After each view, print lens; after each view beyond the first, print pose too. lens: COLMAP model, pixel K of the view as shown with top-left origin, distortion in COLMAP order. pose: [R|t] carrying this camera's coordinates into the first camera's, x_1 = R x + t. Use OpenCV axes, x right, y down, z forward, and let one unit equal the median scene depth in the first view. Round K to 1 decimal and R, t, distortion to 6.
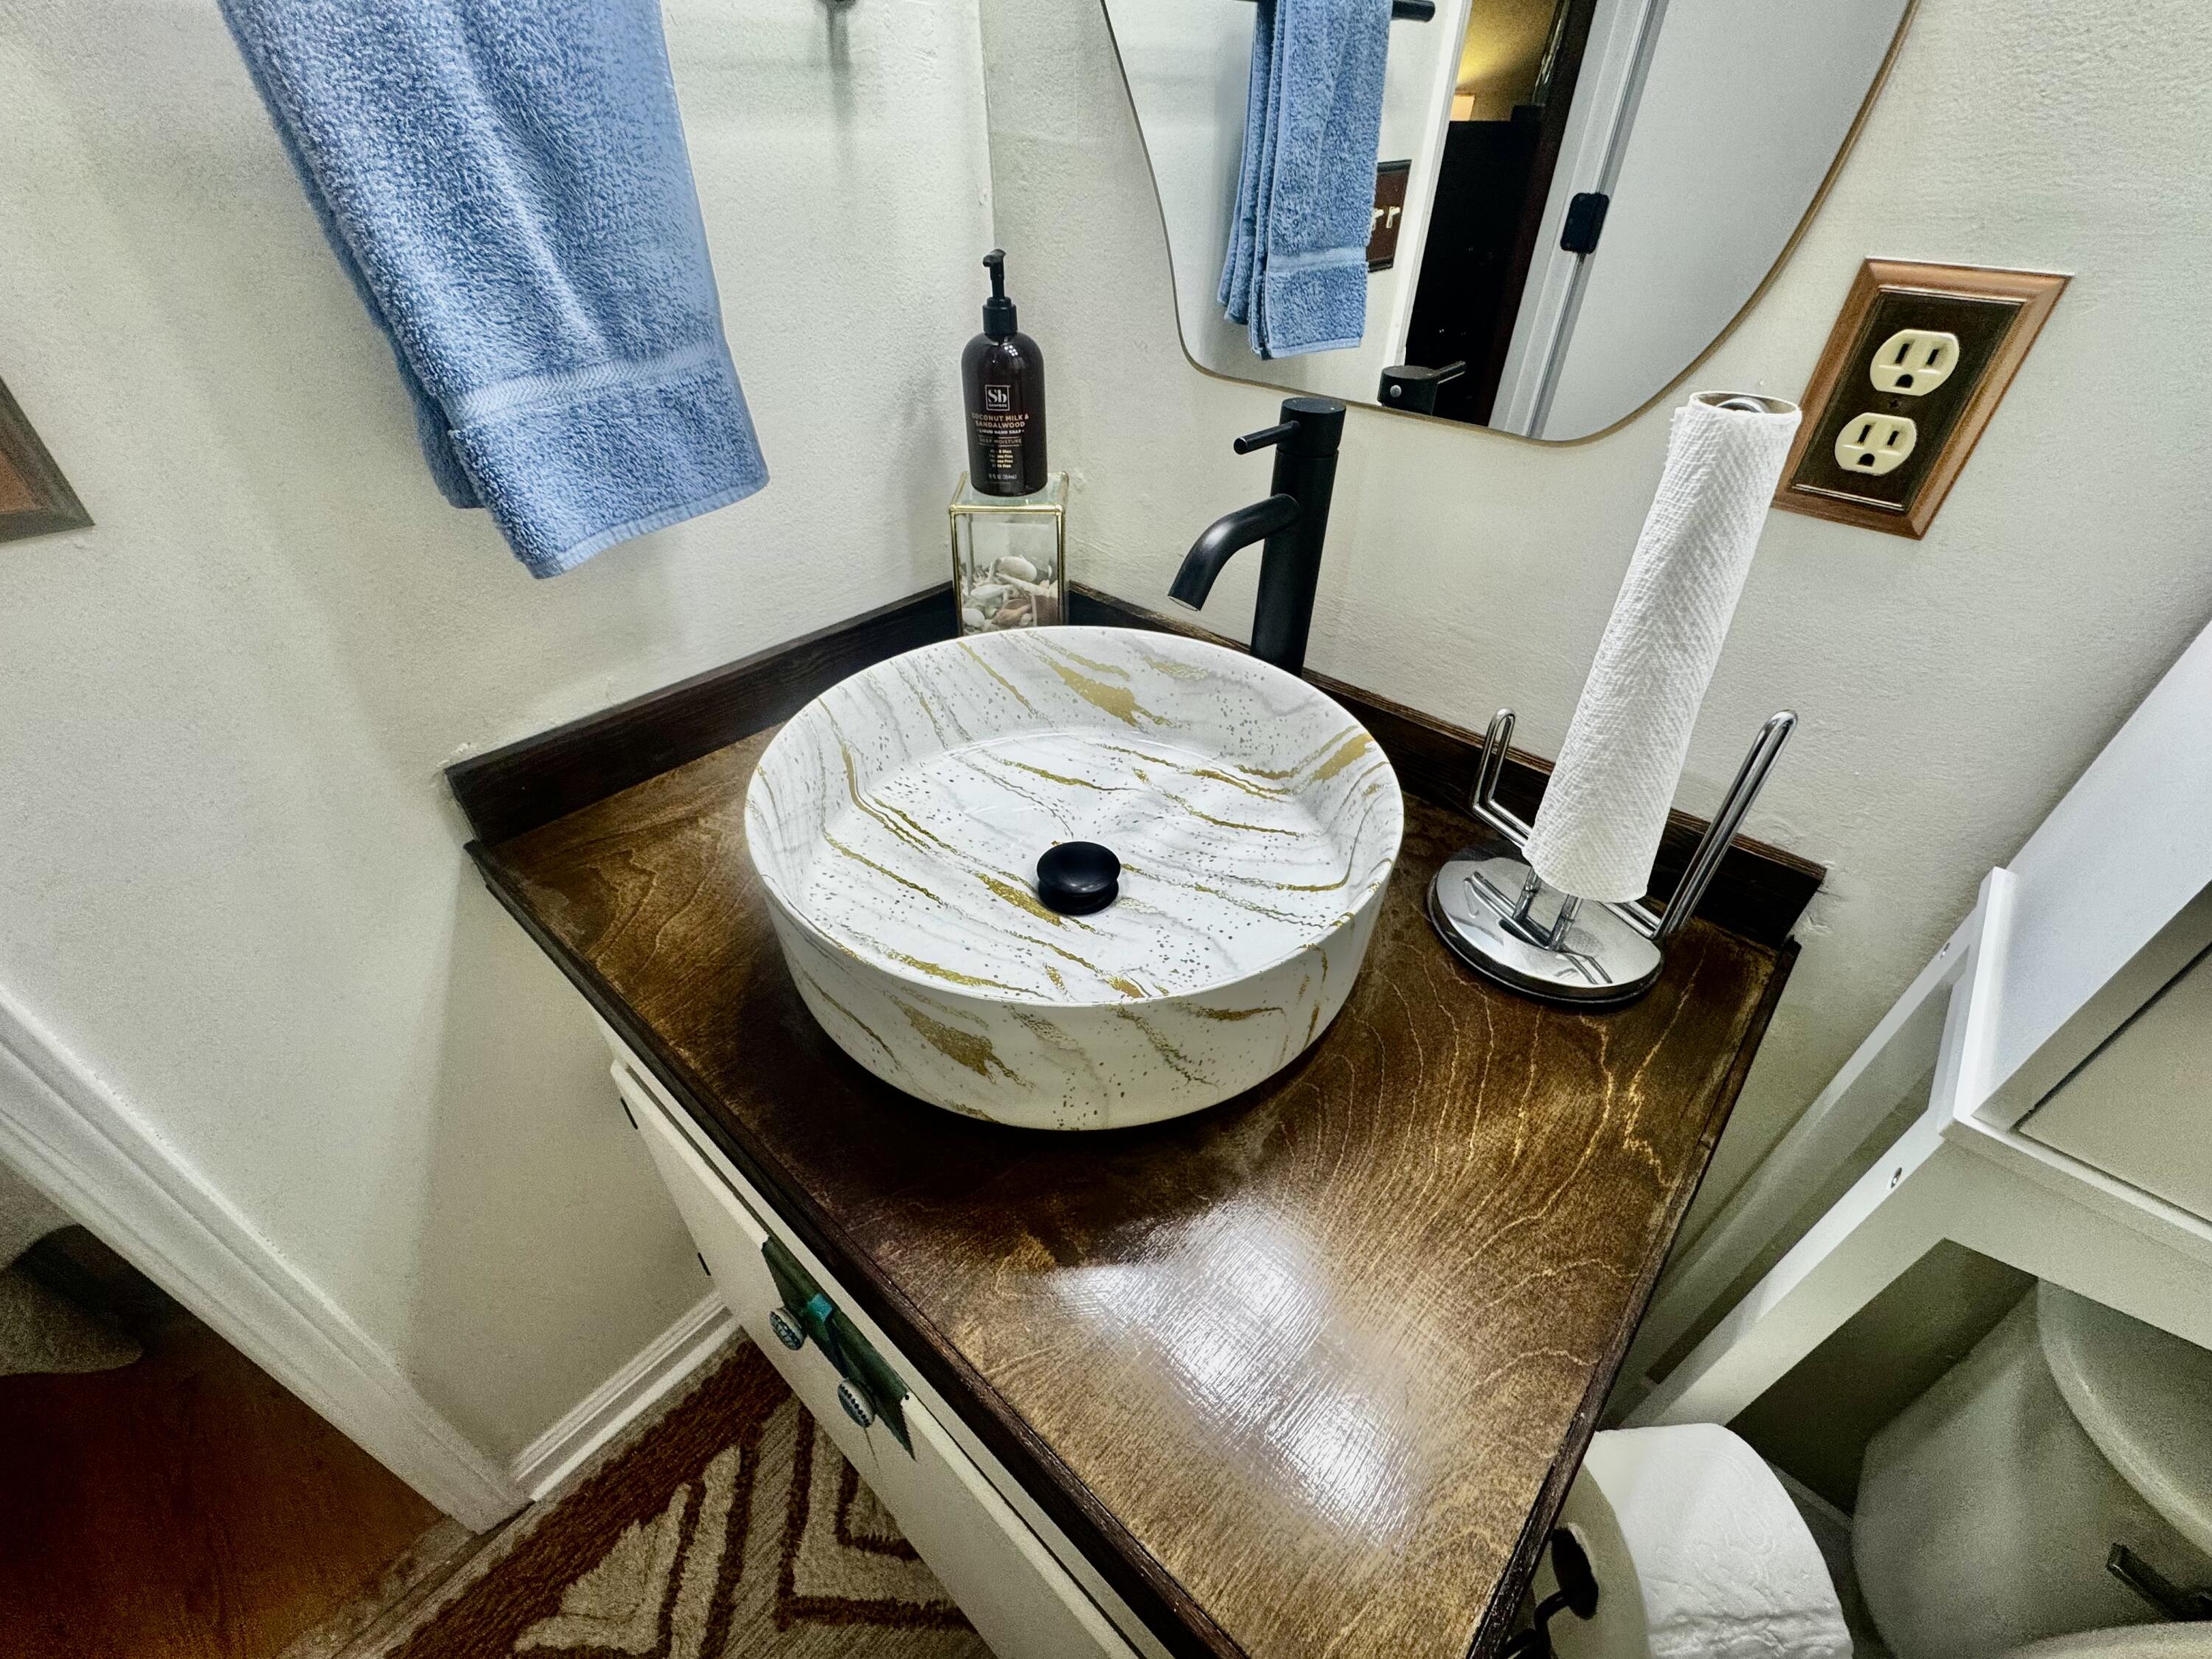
lens RADIAL K [[925.0, 0, 1106.0], [0, 925.0, 829.5], [0, 0, 1]] dist [-0.000835, -0.000166]
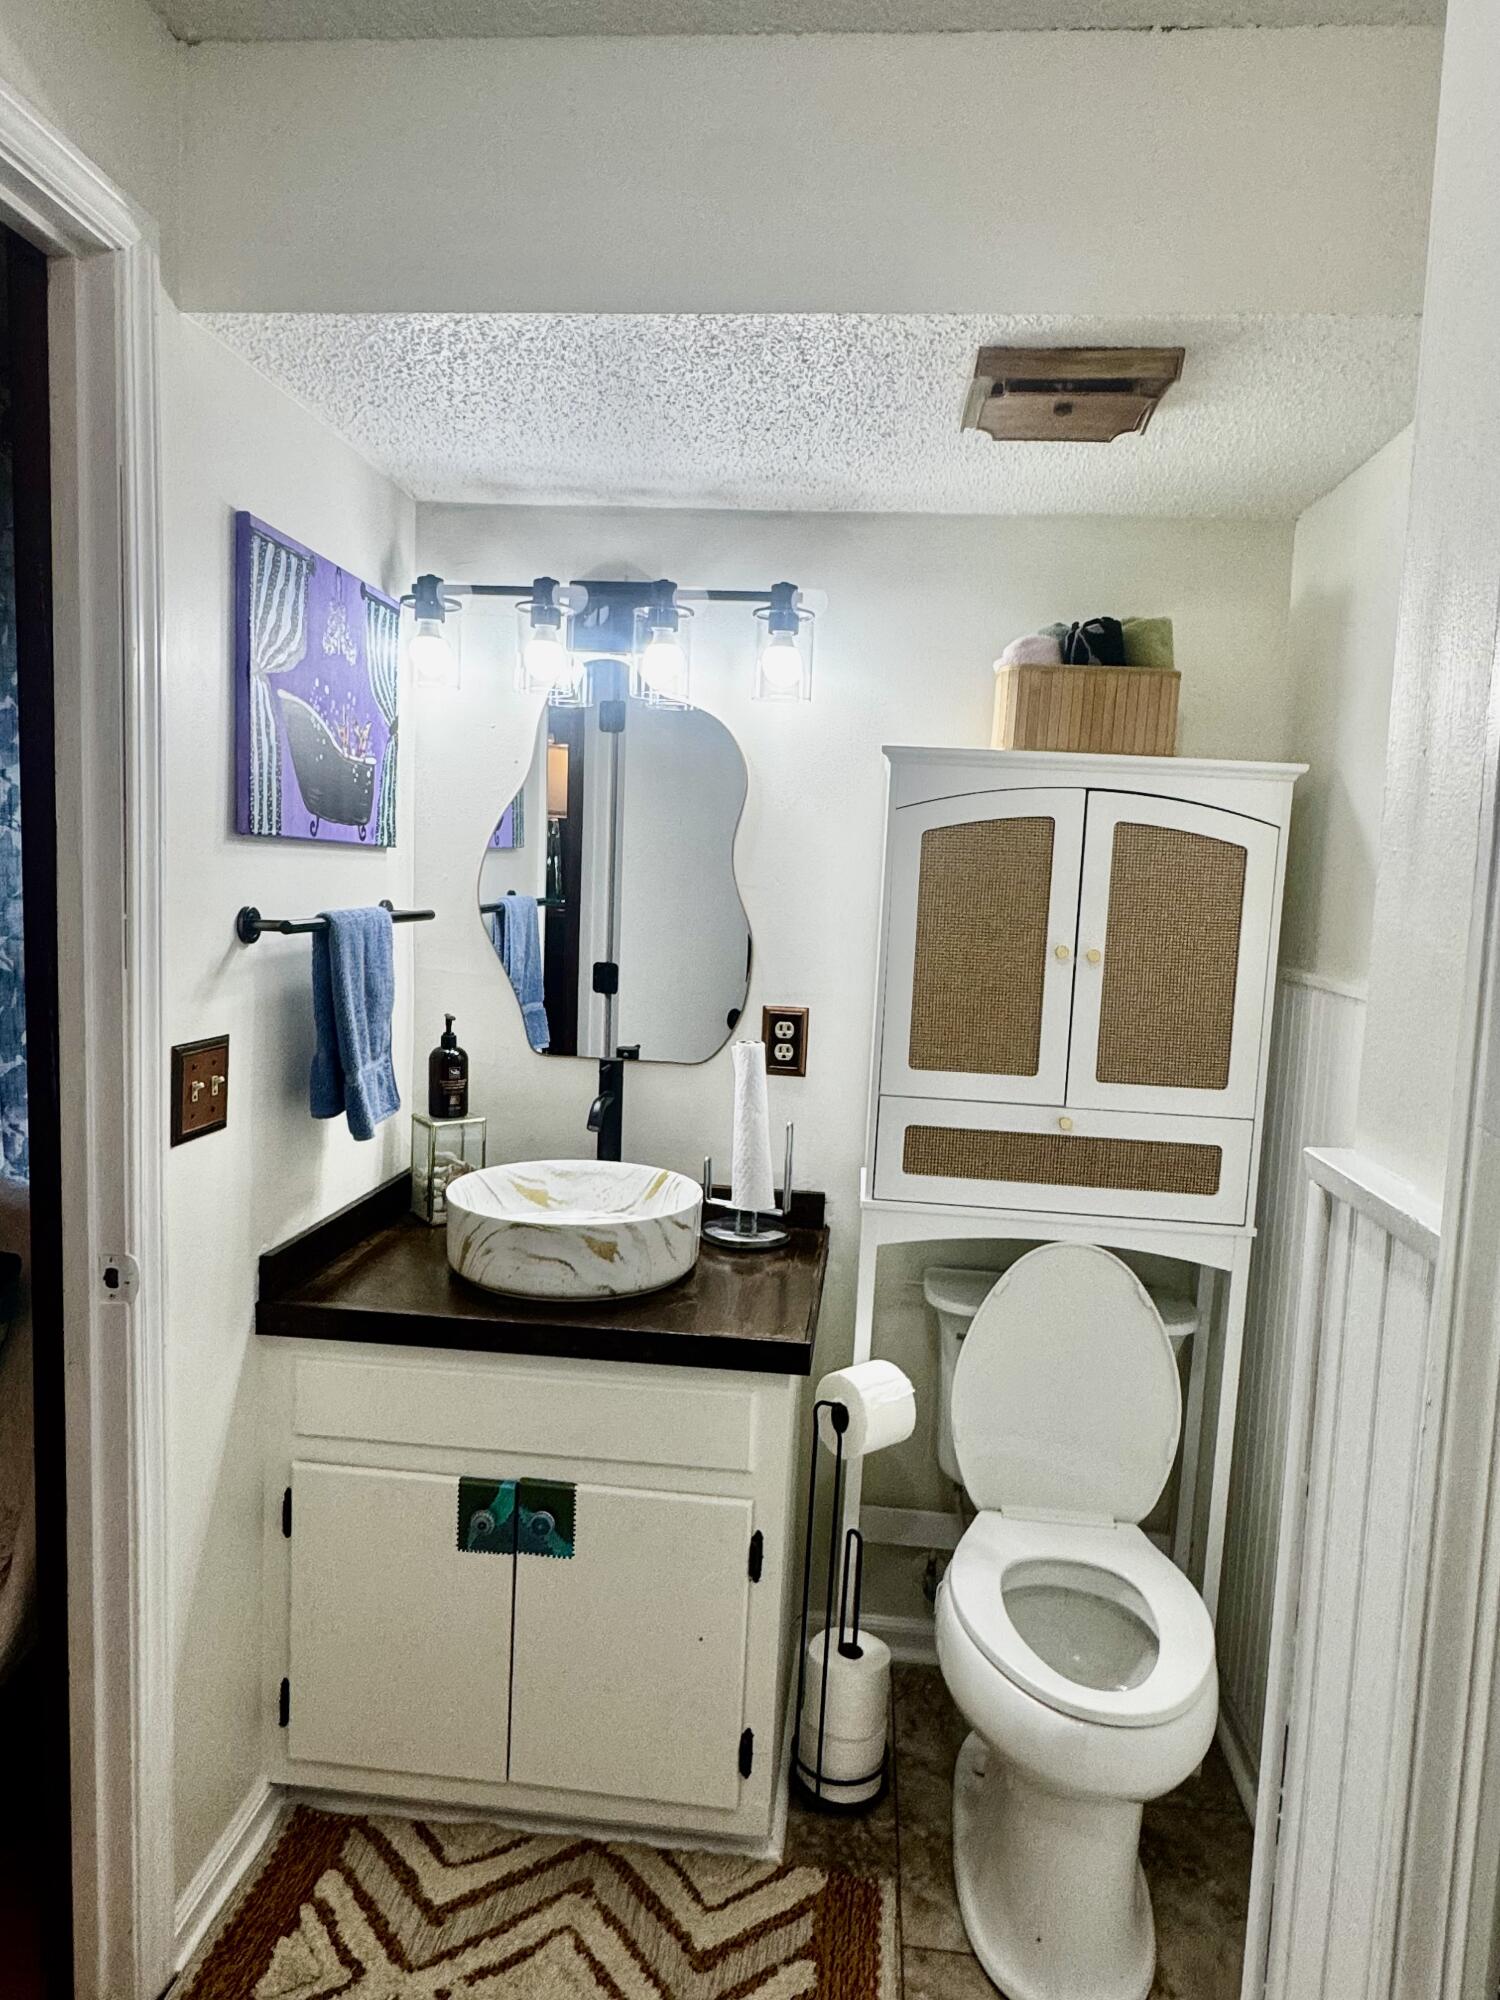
lens RADIAL K [[1277.1, 0, 750.0], [0, 1277.1, 1000.0], [0, 0, 1]] dist [0.002840, 0.001331]
pose [[0.811251, -0.044867, 0.582975, -1.280344], [0.337535, 0.850075, -0.404281, 0.820153], [-0.477433, 0.524747, 0.704768, -1.505780]]
